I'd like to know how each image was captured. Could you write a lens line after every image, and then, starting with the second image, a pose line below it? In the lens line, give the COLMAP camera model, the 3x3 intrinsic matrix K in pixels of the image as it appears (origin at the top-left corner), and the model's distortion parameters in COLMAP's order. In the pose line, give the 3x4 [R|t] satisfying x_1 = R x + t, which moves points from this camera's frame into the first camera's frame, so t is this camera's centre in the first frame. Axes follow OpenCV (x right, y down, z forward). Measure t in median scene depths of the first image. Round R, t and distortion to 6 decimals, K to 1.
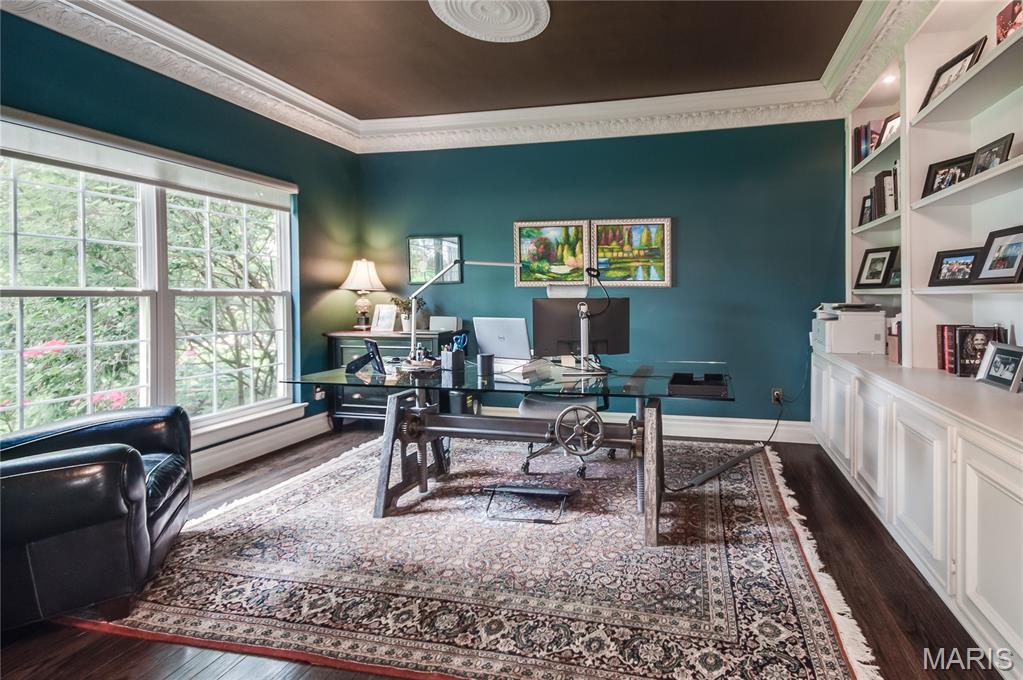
lens RADIAL K [[462.2, 0, 627.9], [0, 462.2, 302.3], [0, 0, 1]] dist [0.018847, -0.001514]
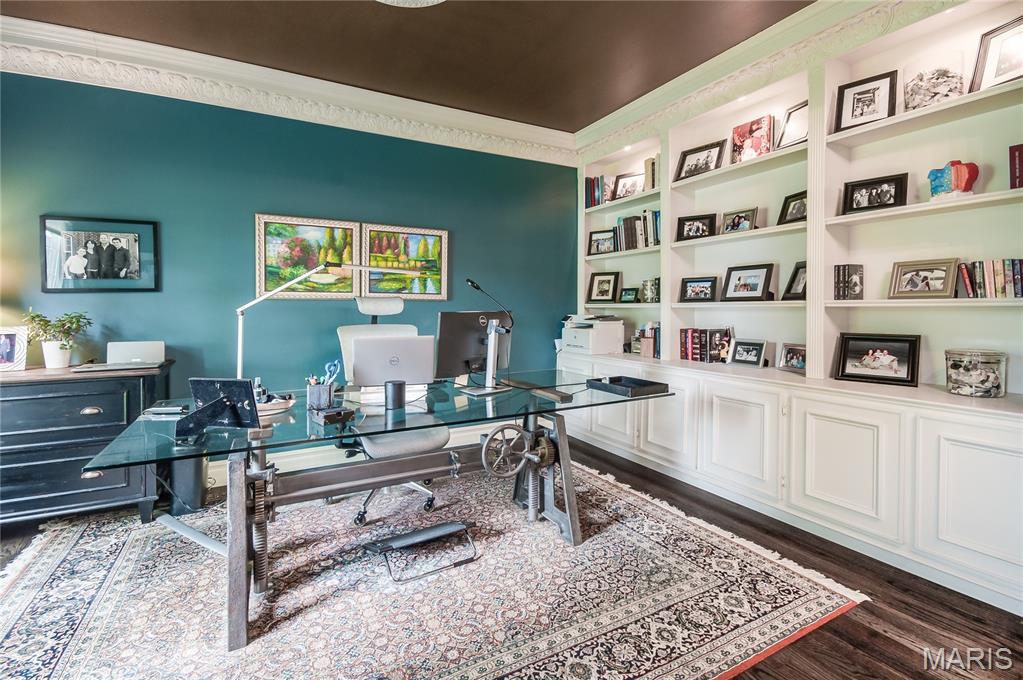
lens RADIAL K [[443.9, 0, 505.4], [0, 443.9, 314.1], [0, 0, 1]] dist [0.004858, -0.000135]
pose [[0.781998, -0.009730, 0.623205, -0.478594], [0.011170, 0.999936, 0.001595, -0.004371], [-0.623181, 0.005714, 0.782057, 0.205400]]
